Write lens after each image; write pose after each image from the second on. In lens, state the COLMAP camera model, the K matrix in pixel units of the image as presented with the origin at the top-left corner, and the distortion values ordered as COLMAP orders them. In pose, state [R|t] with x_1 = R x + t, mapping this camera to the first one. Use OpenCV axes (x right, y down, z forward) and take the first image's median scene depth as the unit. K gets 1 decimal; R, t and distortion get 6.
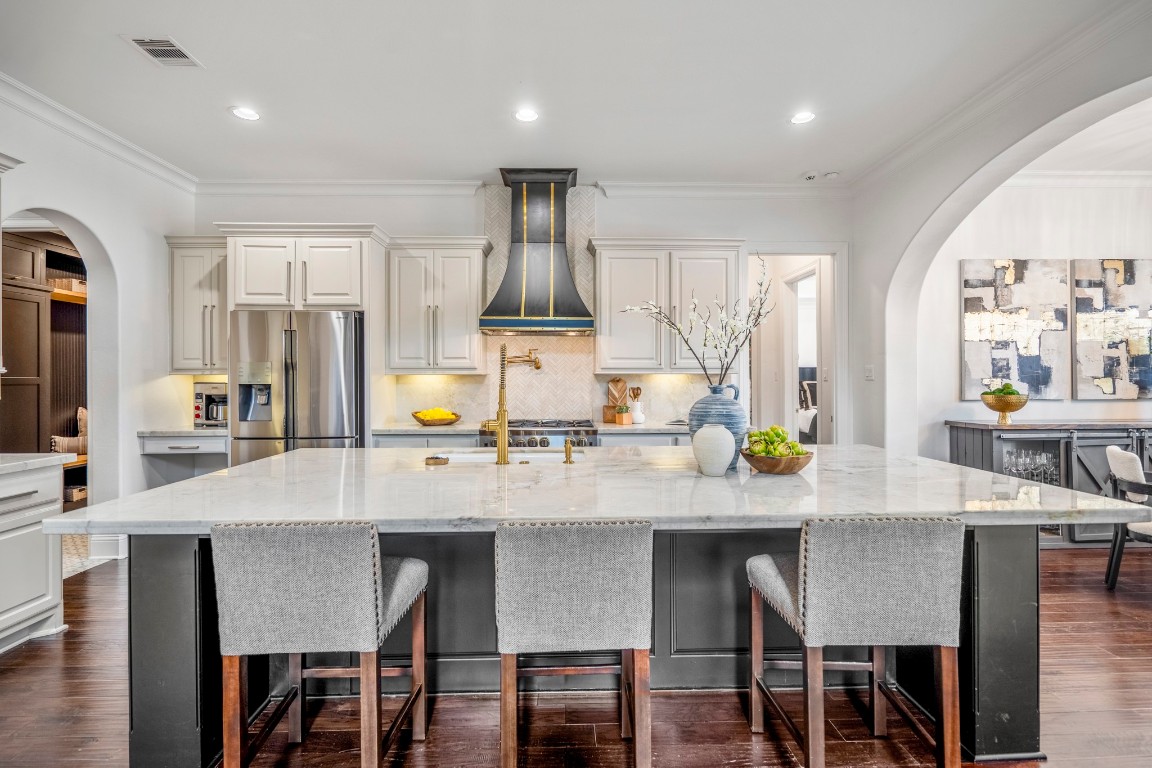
lens RADIAL K [[542.9, 0, 582.3], [0, 542.9, 380.4], [0, 0, 1]] dist [-0.014460, 0.006551]
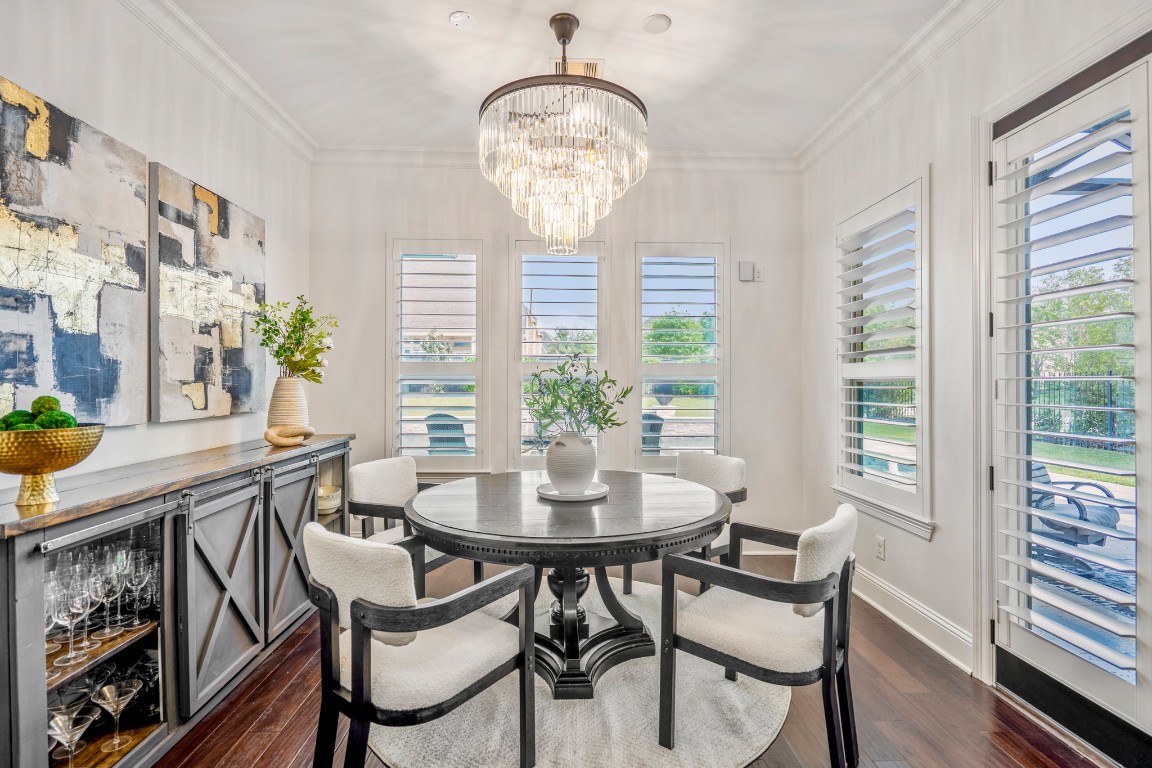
lens RADIAL K [[542.9, 0, 578.6], [0, 542.9, 381.8], [0, 0, 1]] dist [-0.014460, 0.006551]
pose [[-0.000016, 0.004765, 0.999989, 0.376842], [-0.007512, 0.999960, -0.004765, -0.005914], [-0.999972, -0.007512, 0.000020, 0.578750]]
